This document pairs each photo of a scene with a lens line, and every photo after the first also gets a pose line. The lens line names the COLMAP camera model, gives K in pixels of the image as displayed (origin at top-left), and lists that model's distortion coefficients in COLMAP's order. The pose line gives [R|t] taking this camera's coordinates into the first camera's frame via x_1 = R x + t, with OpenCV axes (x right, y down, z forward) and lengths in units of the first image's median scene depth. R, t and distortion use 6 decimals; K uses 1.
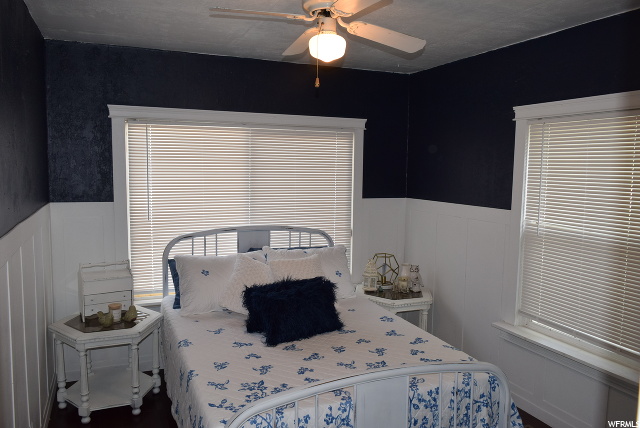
lens RADIAL K [[491.0, 0, 313.2], [0, 491.0, 214.6], [0, 0, 1]] dist [-0.017505, -0.002680]
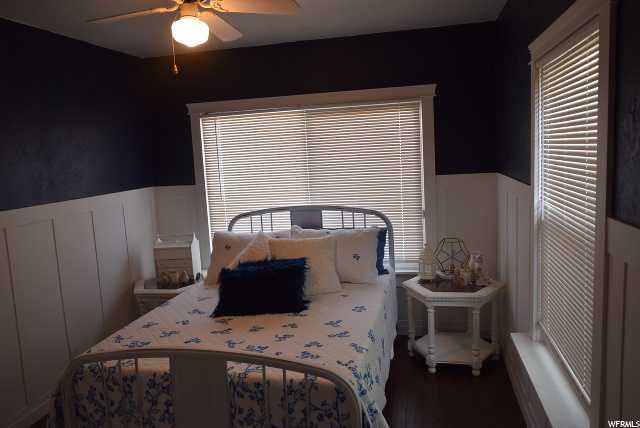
lens RADIAL K [[491.0, 0, 313.2], [0, 491.0, 214.6], [0, 0, 1]] dist [-0.017505, -0.002680]
pose [[0.814890, 0.016517, -0.579380, 0.520849], [0.008222, 0.999164, 0.040048, 0.000951], [0.579558, -0.037398, 0.814073, 0.186030]]
